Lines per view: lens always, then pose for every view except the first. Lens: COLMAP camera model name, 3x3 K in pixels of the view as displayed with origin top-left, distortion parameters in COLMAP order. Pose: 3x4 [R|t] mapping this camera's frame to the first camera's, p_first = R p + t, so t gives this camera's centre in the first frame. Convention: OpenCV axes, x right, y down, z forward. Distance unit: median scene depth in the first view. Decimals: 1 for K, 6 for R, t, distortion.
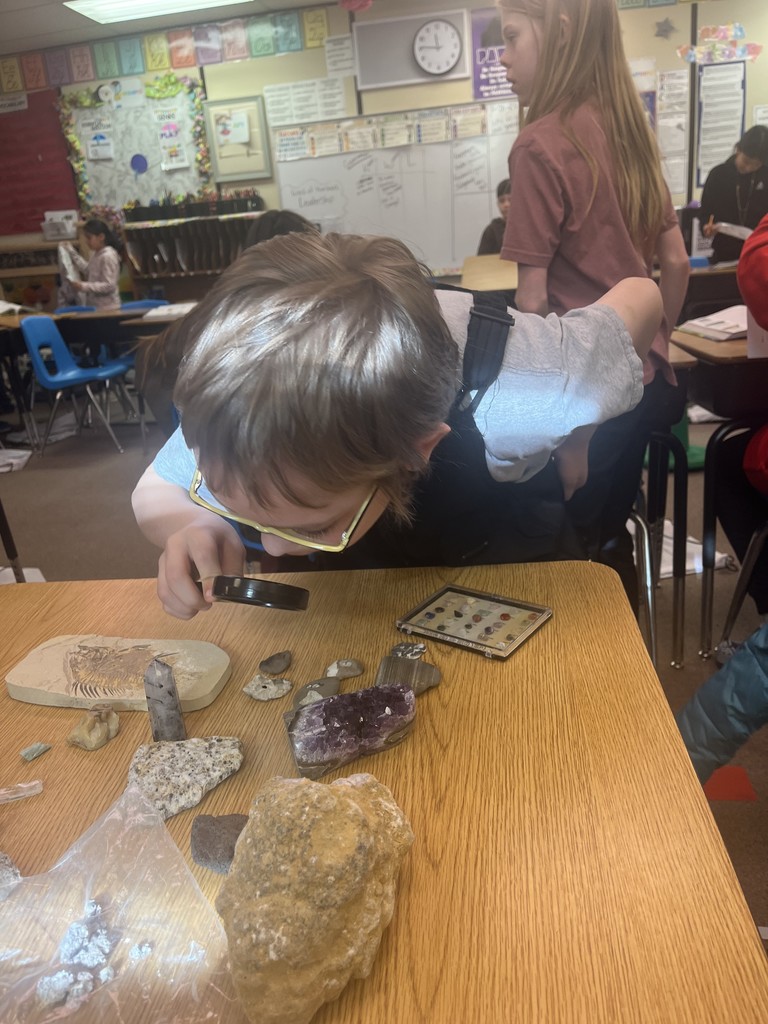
lens RADIAL K [[788.4, 0, 394.6], [0, 788.4, 522.6], [0, 0, 1]] dist [0.060919, -0.099777]
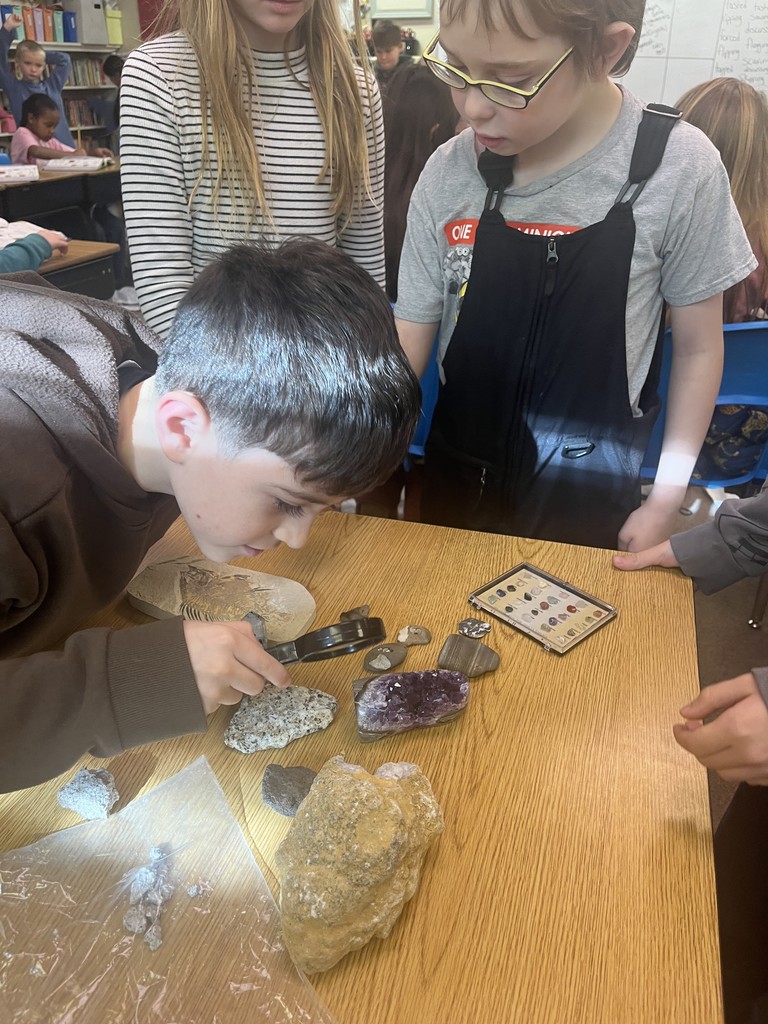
lens RADIAL K [[788.4, 0, 388.1], [0, 788.4, 520.3], [0, 0, 1]] dist [0.060919, -0.099777]
pose [[0.979711, 0.161968, -0.118039, 0.006743], [-0.140316, 0.974865, 0.173062, -0.198779], [0.143103, -0.152988, 0.977812, -0.078275]]
